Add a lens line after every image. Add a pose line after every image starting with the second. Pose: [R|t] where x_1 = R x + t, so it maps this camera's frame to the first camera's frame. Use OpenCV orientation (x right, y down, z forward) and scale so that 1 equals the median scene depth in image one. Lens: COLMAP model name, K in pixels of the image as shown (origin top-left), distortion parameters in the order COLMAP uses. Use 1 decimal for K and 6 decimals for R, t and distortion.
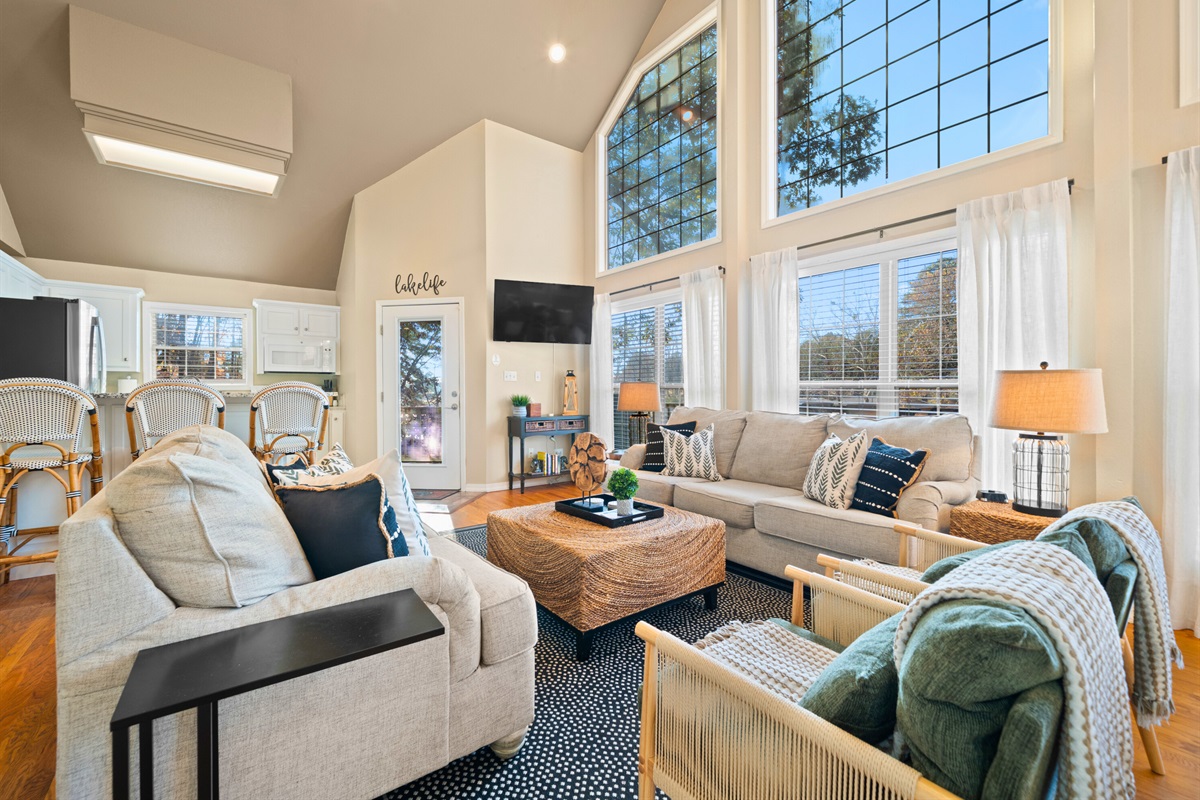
lens RADIAL K [[511.3, 0, 595.7], [0, 511.3, 393.0], [0, 0, 1]] dist [0.001446, 0.000326]
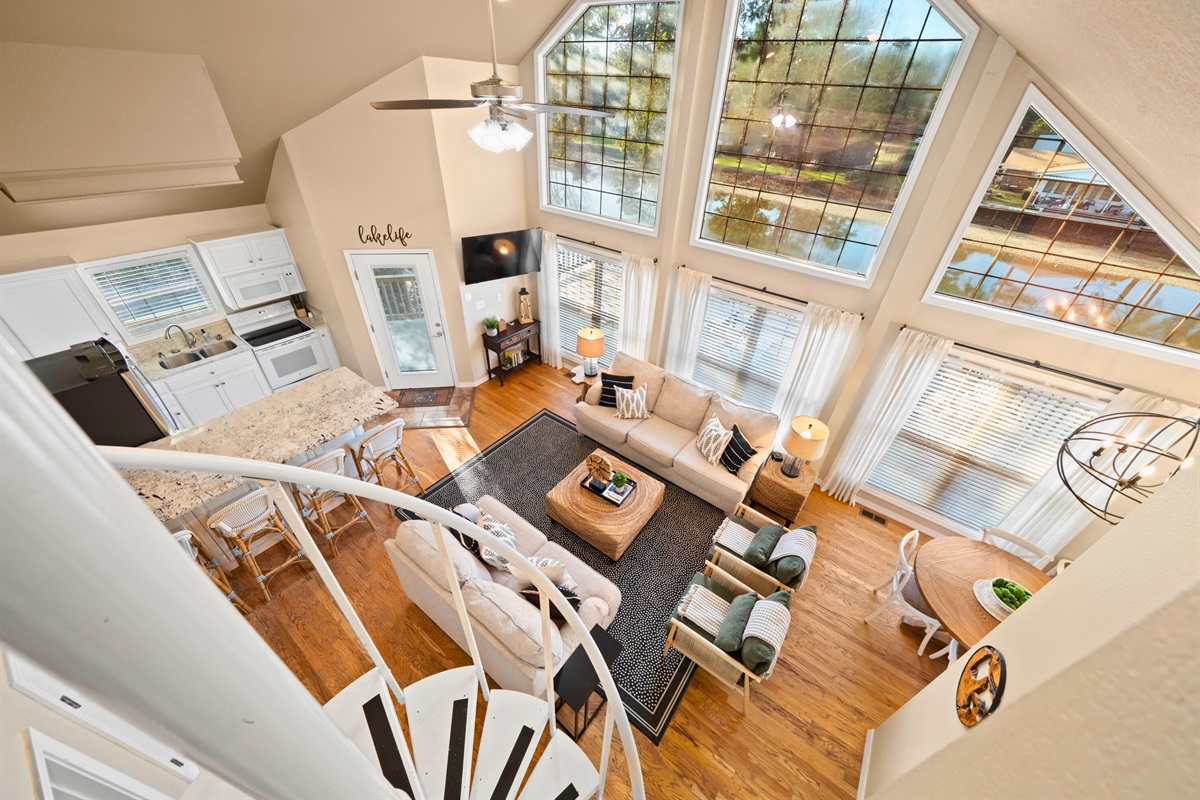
lens RADIAL K [[439.9, 0, 600.0], [0, 439.9, 403.0], [0, 0, 1]] dist [-0.000804, -0.000169]
pose [[0.960262, -0.138916, 0.242073, -0.182293], [-0.034273, 0.802079, 0.596234, -0.504366], [-0.276988, -0.580837, 0.765445, -0.051362]]
